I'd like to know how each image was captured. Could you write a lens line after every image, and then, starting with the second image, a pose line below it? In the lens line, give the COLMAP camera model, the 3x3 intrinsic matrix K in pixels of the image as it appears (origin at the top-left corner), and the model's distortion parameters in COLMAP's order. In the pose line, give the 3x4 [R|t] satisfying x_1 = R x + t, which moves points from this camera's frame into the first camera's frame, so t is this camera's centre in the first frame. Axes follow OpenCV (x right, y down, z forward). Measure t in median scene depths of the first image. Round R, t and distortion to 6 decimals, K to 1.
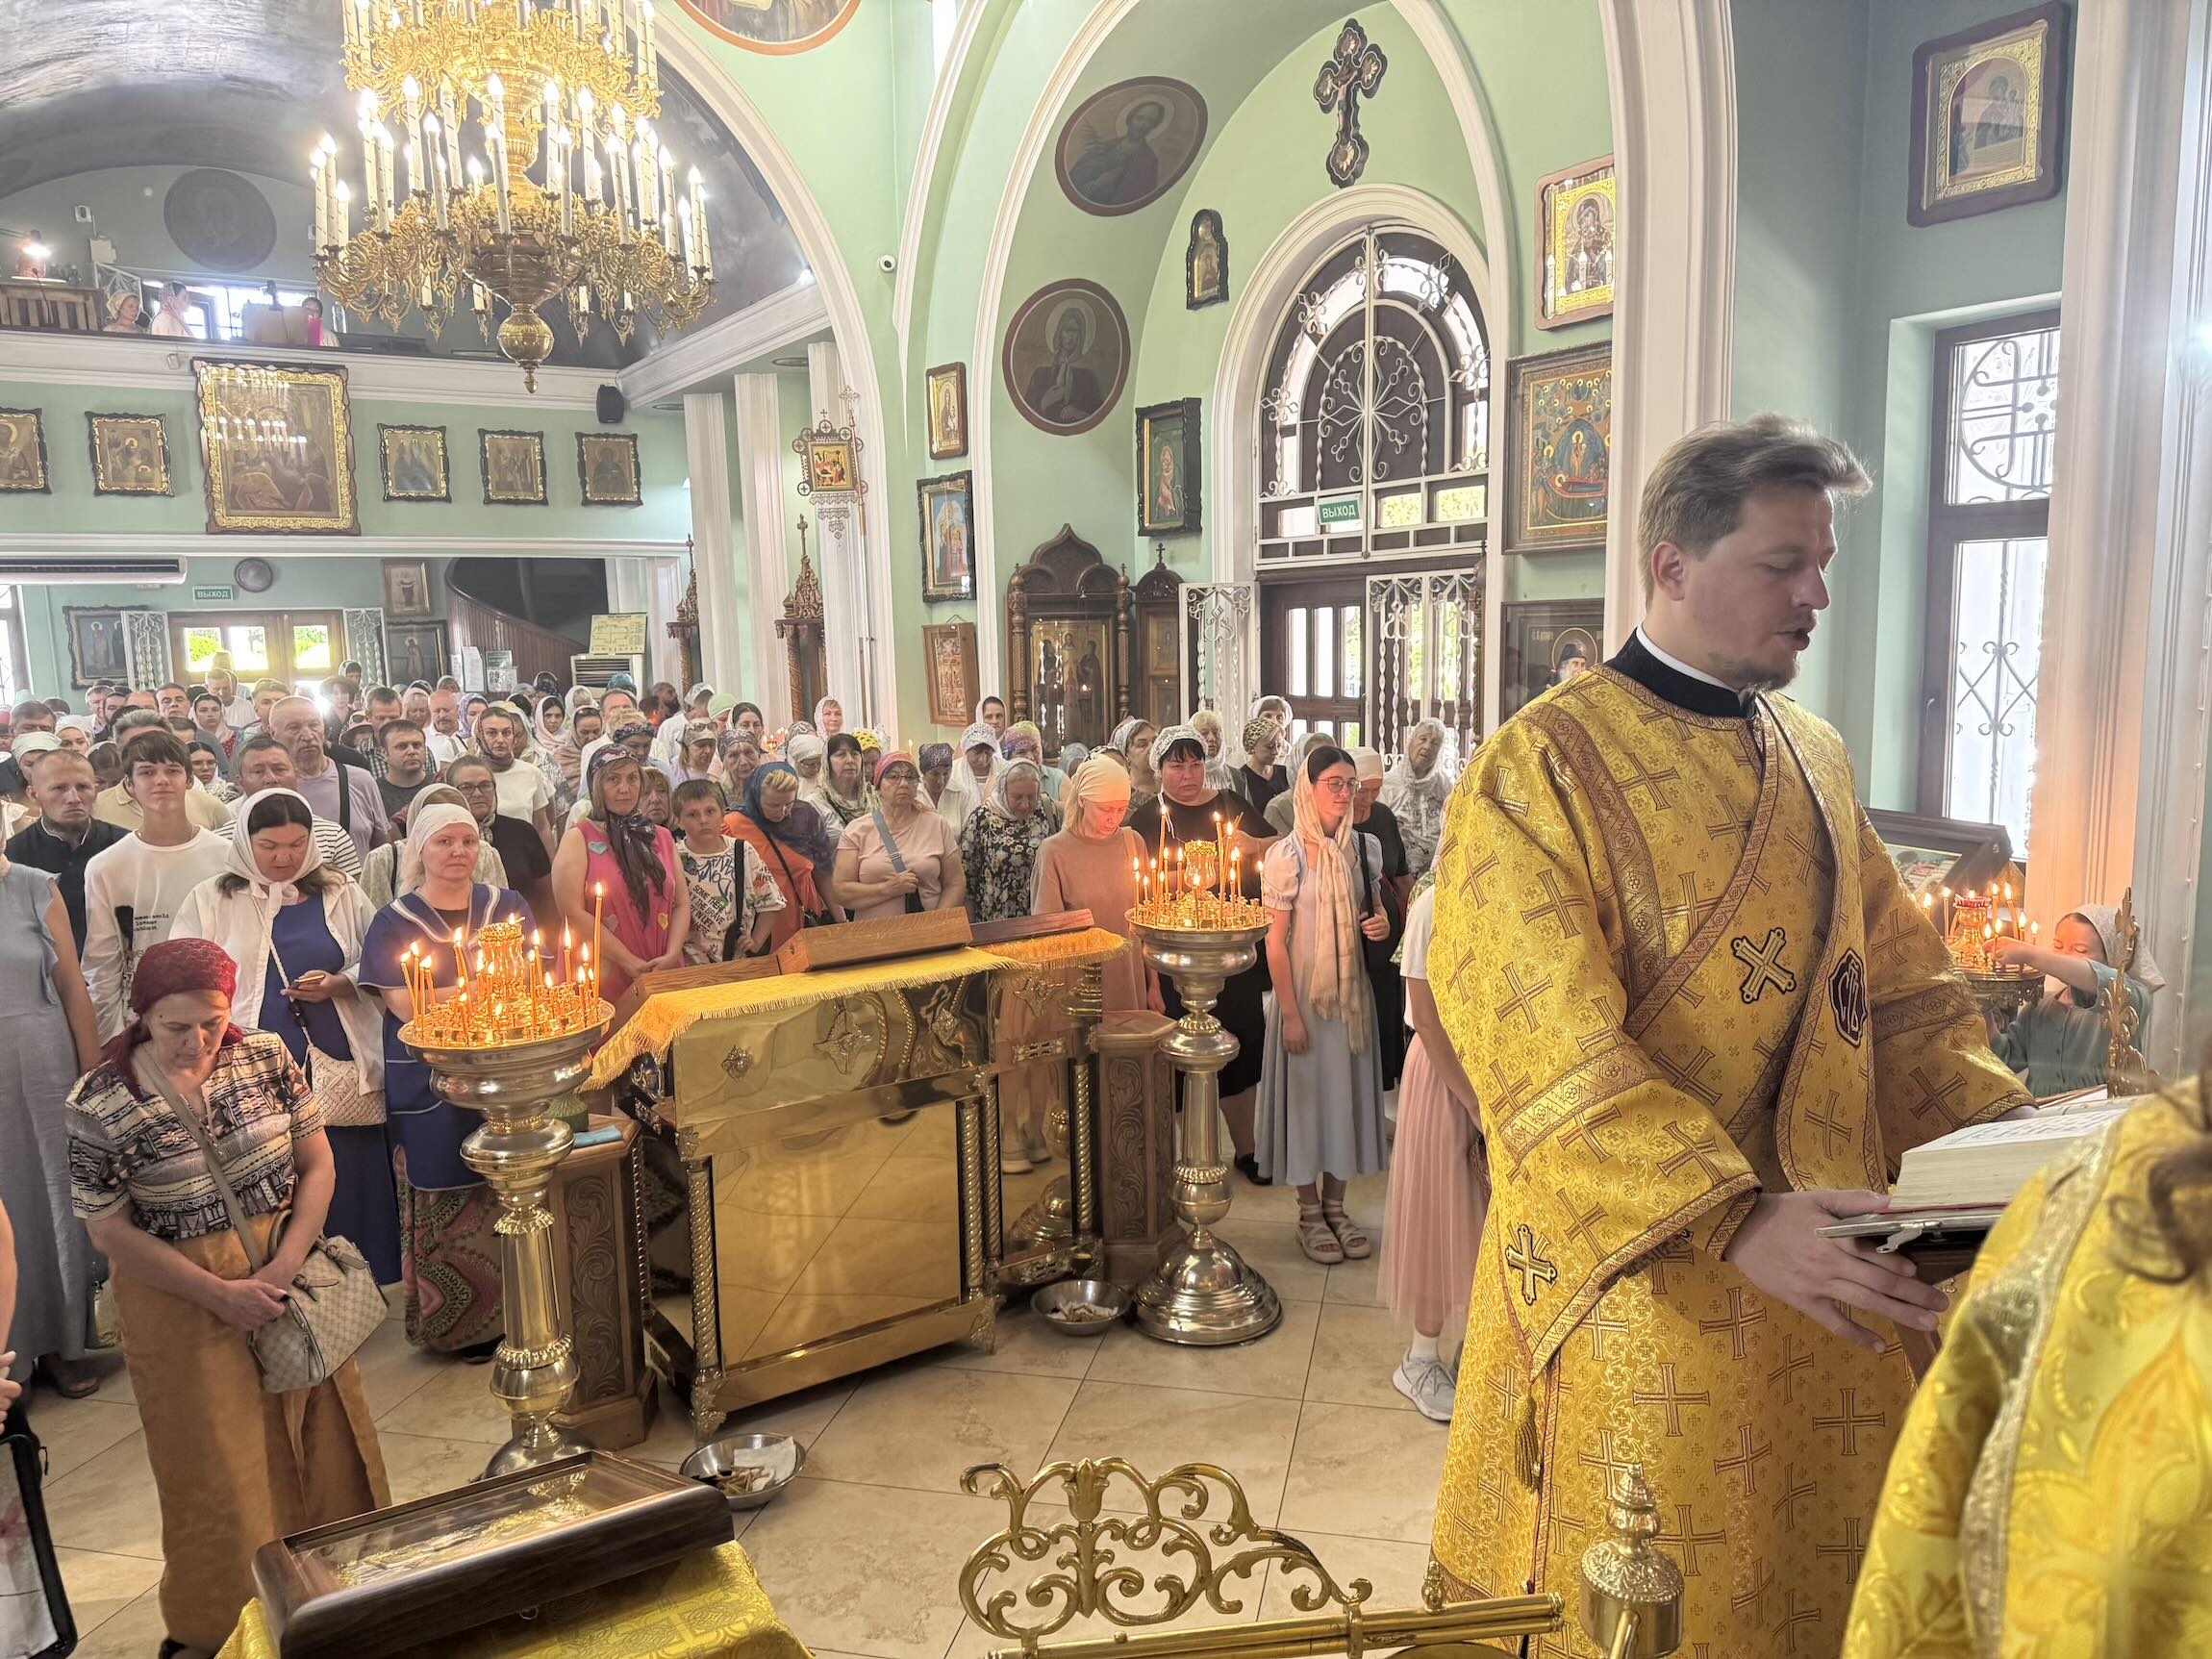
lens RADIAL K [[1570.6, 0, 1104.5], [0, 1570.6, 841.1], [0, 0, 1]] dist [0.005817, -0.000167]
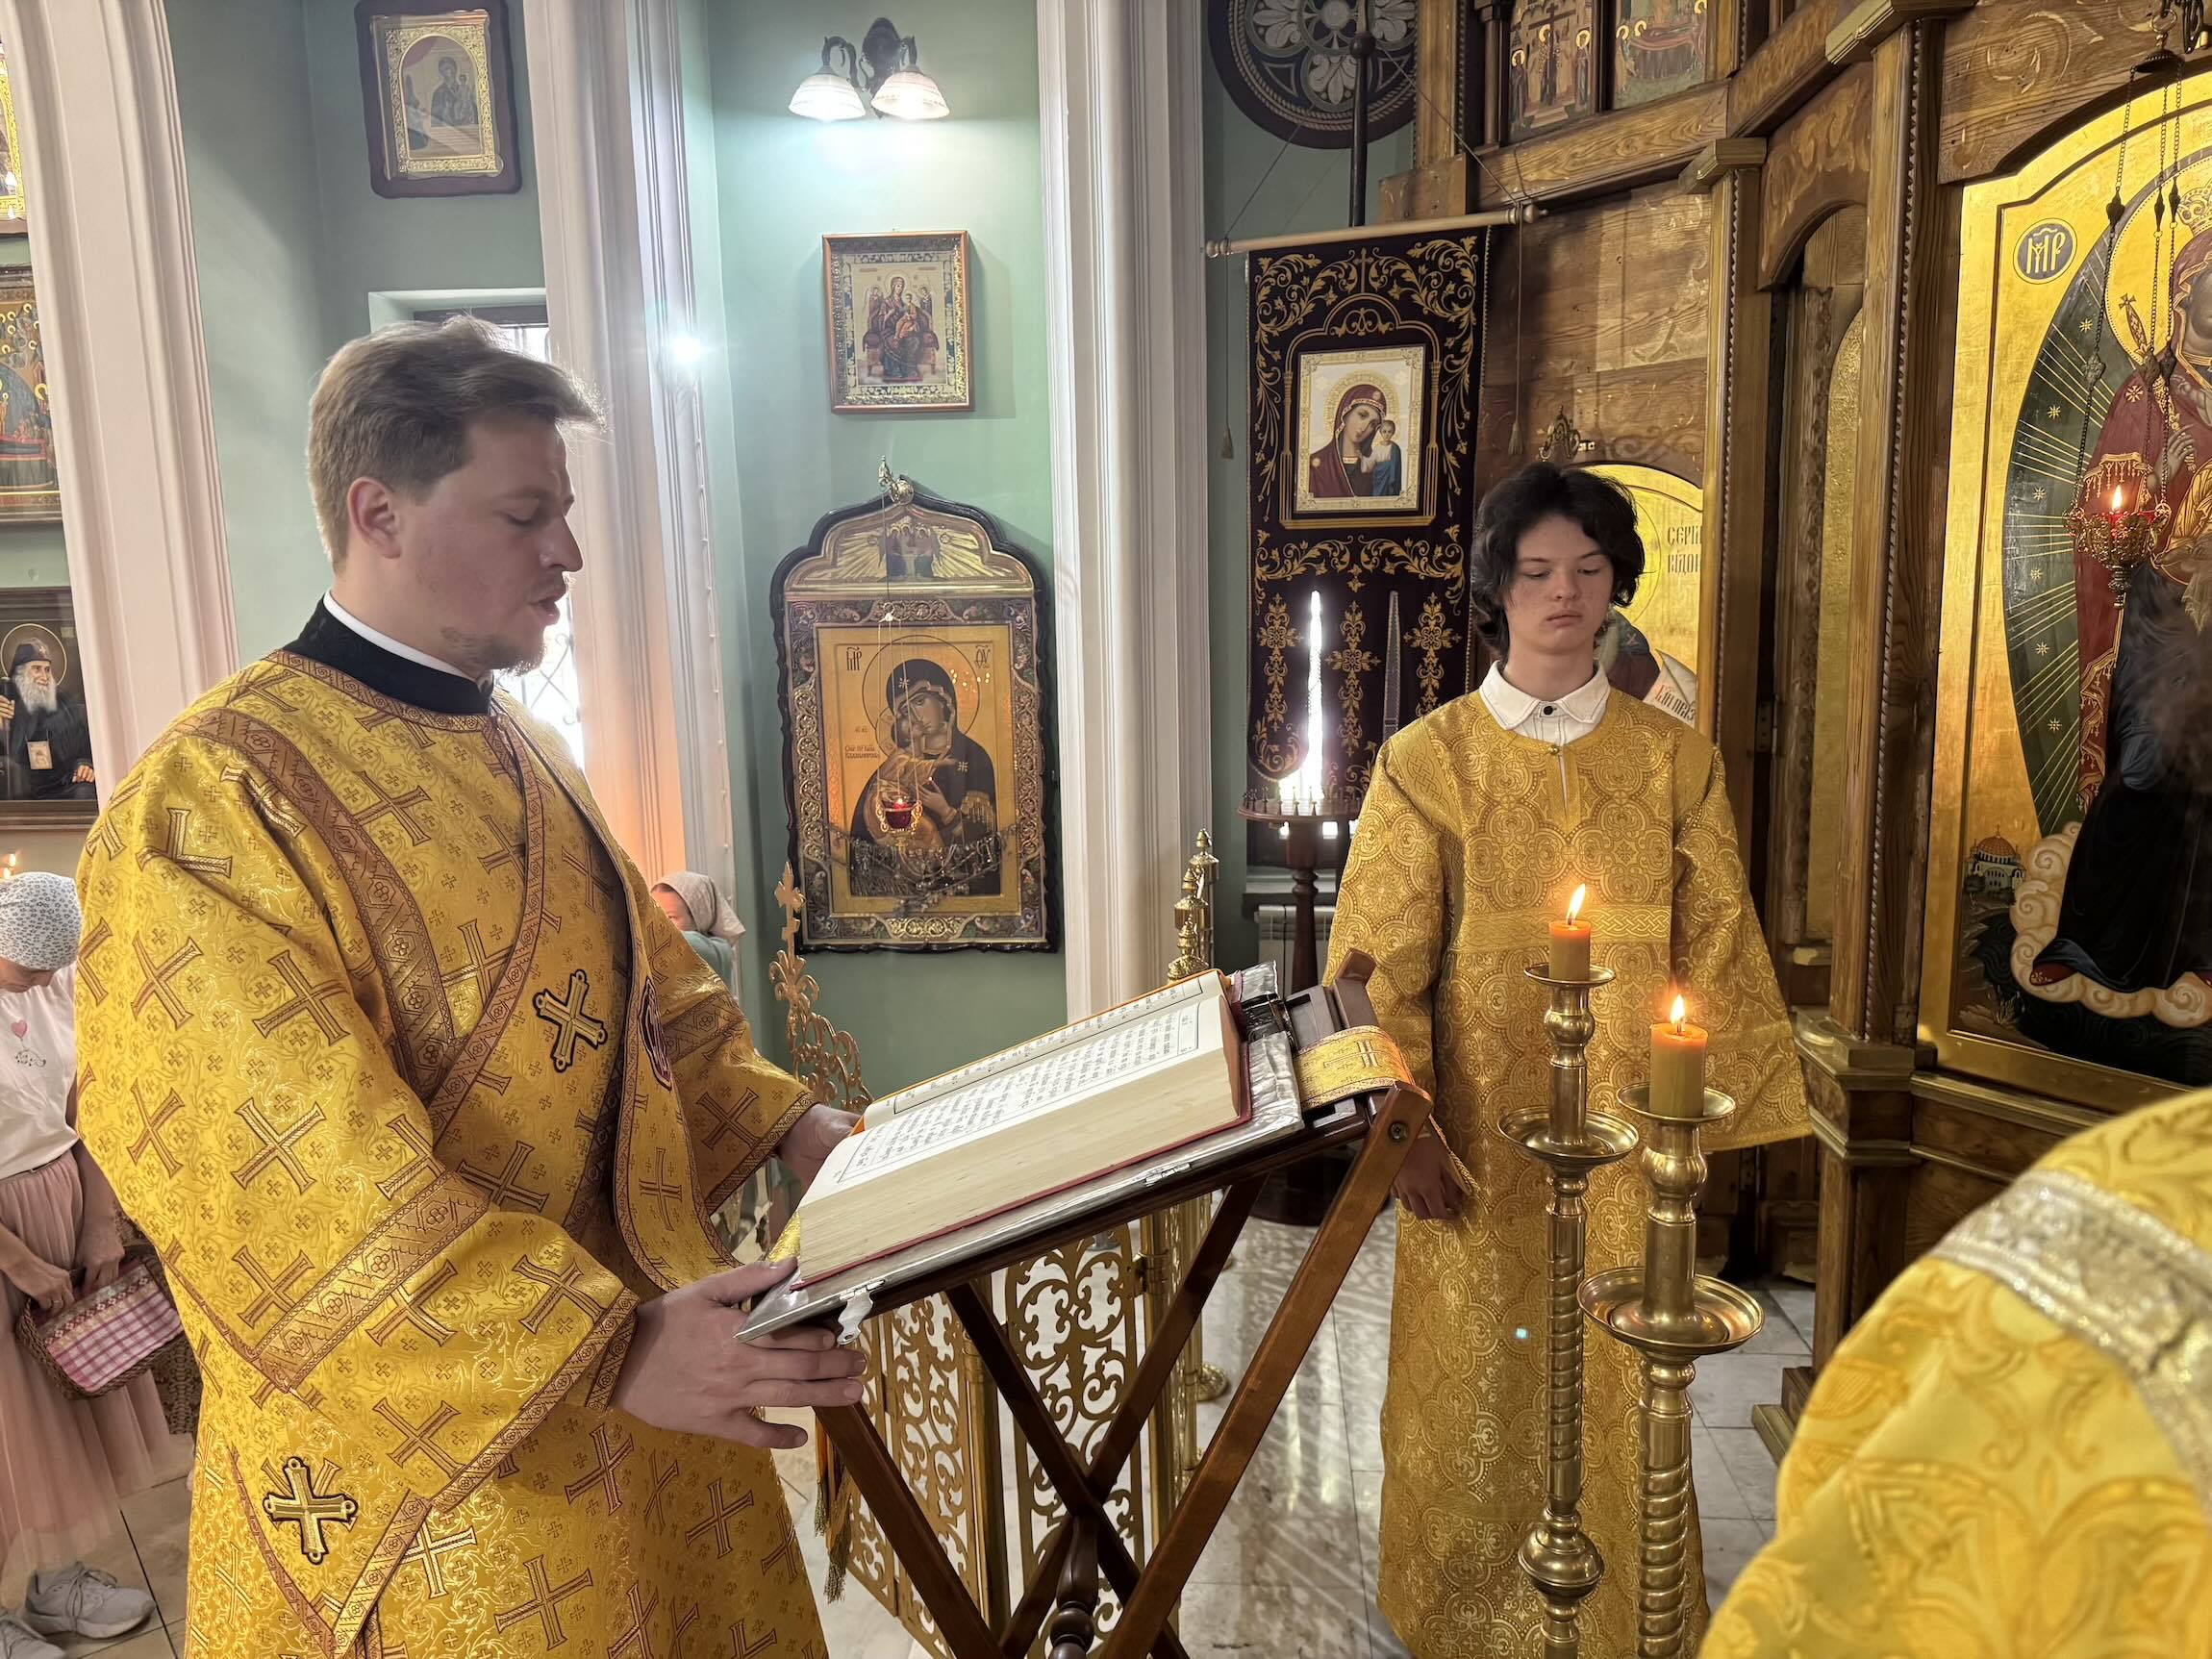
lens RADIAL K [[1570.6, 0, 1104.5], [0, 1570.6, 841.1], [0, 0, 1]] dist [0.005817, -0.000167]
pose [[0.610822, -0.121723, 0.782355, -0.028151], [0.121426, 0.990824, 0.059355, -0.025974], [-0.782401, 0.058743, 0.619998, 0.289894]]
